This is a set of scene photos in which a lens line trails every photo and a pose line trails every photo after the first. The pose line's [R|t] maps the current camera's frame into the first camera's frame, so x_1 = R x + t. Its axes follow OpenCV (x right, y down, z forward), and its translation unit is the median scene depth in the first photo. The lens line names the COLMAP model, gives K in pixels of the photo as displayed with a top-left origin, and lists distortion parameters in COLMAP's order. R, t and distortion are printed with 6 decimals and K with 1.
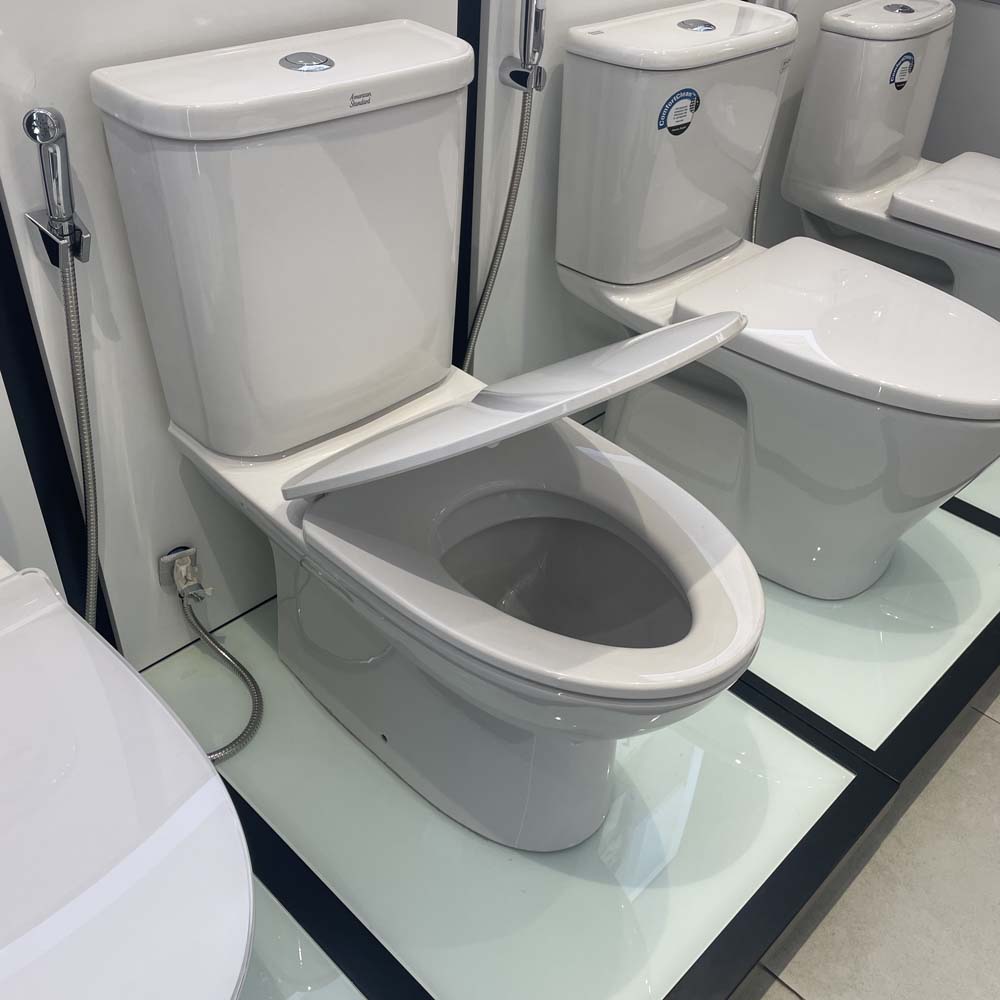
lens RADIAL K [[988.3, 0, 493.6], [0, 988.3, 498.7], [0, 0, 1]] dist [0.100342, -0.081569]
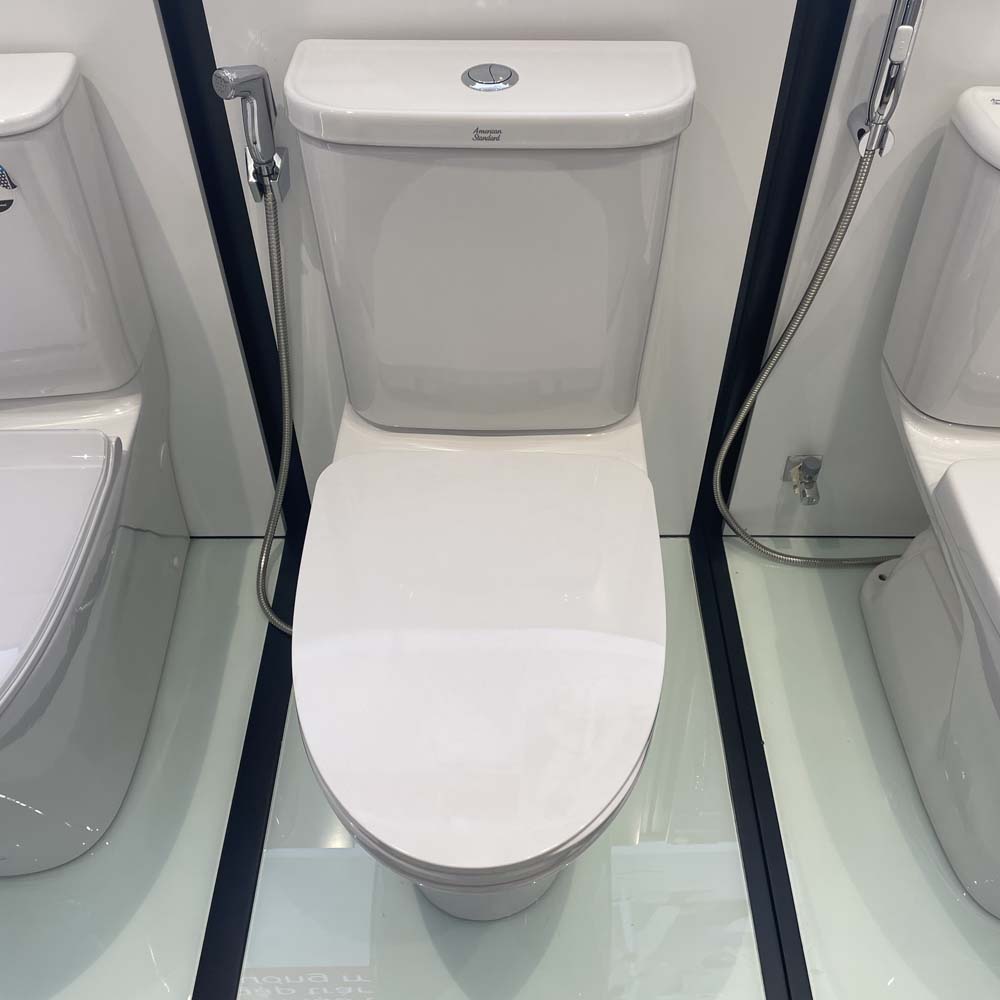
lens RADIAL K [[987.8, 0, 504.1], [0, 987.8, 502.2], [0, 0, 1]] dist [0.111116, -0.104870]
pose [[0.716854, 0.472555, -0.512651, 0.379195], [-0.414834, 0.880049, 0.231143, -0.226659], [0.560386, 0.046970, 0.826899, 0.171198]]
